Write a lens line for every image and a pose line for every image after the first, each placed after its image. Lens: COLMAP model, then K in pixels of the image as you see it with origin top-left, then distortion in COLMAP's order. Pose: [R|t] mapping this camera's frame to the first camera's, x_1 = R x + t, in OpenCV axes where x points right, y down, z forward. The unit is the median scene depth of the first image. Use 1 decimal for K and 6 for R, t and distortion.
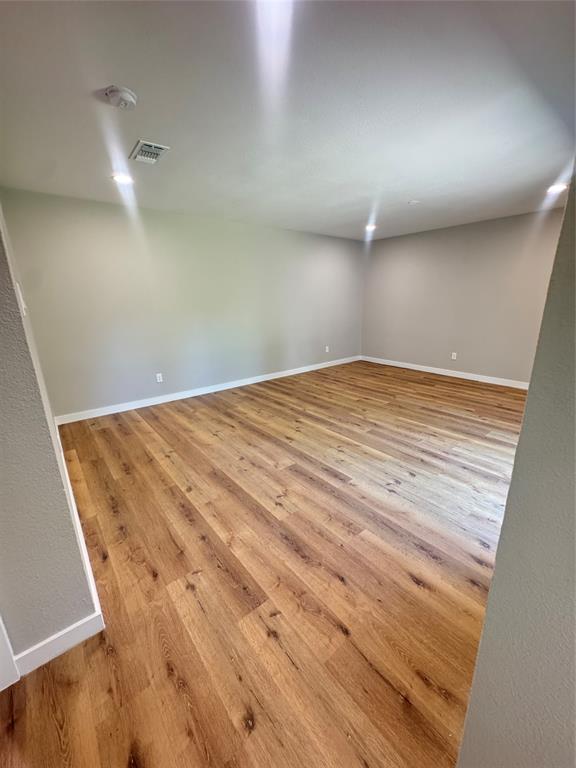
lens RADIAL K [[308.9, 0, 276.2], [0, 308.9, 379.8], [0, 0, 1]] dist [-0.005058, 0.000951]
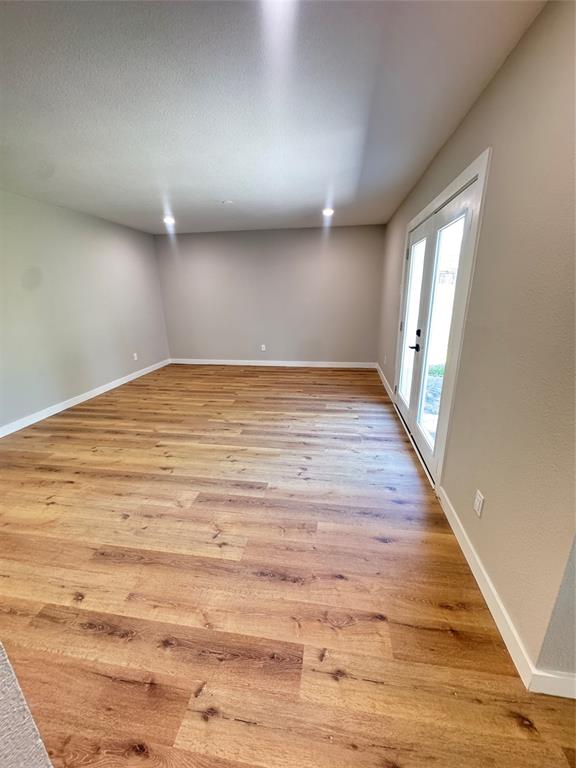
lens RADIAL K [[308.9, 0, 287.6], [0, 308.9, 387.1], [0, 0, 1]] dist [-0.005058, 0.000951]
pose [[0.735778, -0.194483, 0.648697, -0.334447], [0.176388, 0.979851, 0.093698, -0.070647], [-0.653849, 0.045481, 0.755257, 0.231168]]
